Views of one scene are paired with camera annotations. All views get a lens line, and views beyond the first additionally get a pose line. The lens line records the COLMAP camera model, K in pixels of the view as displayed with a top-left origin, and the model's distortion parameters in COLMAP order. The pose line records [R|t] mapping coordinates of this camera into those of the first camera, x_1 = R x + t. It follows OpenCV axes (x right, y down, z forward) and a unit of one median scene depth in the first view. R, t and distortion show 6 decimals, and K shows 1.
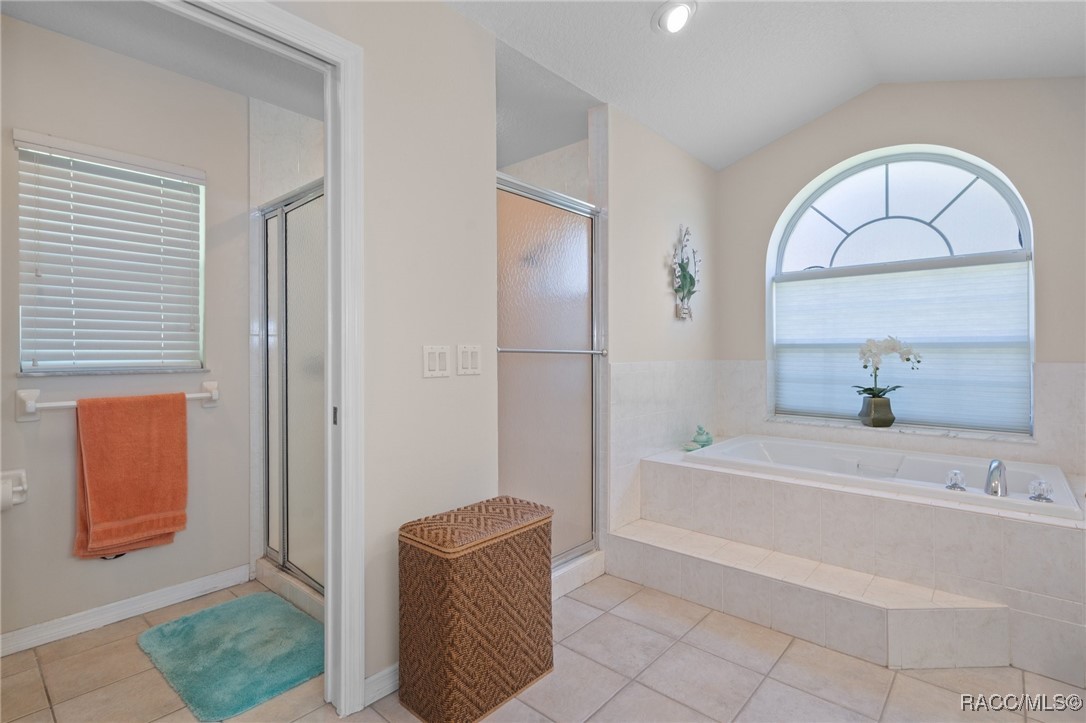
lens RADIAL K [[524.6, 0, 539.0], [0, 524.6, 345.7], [0, 0, 1]] dist [0.002358, 0.001245]
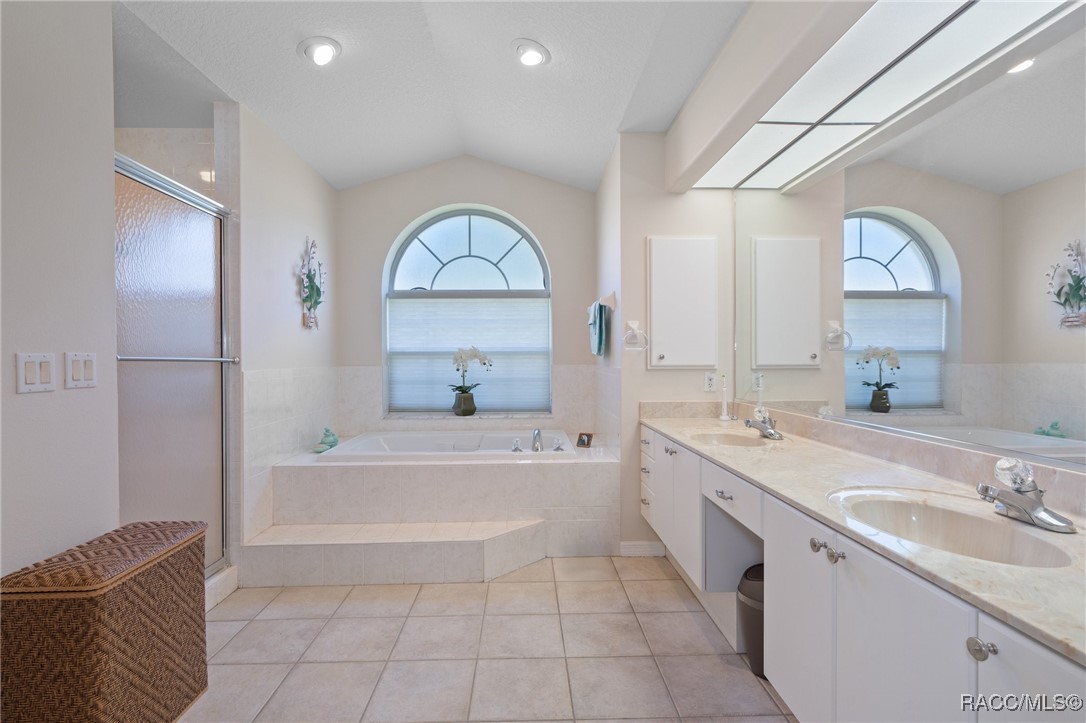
lens RADIAL K [[524.6, 0, 539.0], [0, 524.6, 345.7], [0, 0, 1]] dist [0.002358, 0.001245]
pose [[0.725959, 0.011903, 0.687635, -0.167433], [-0.002825, 0.999893, -0.014326, -0.001797], [-0.687732, 0.008457, 0.725916, -0.105446]]
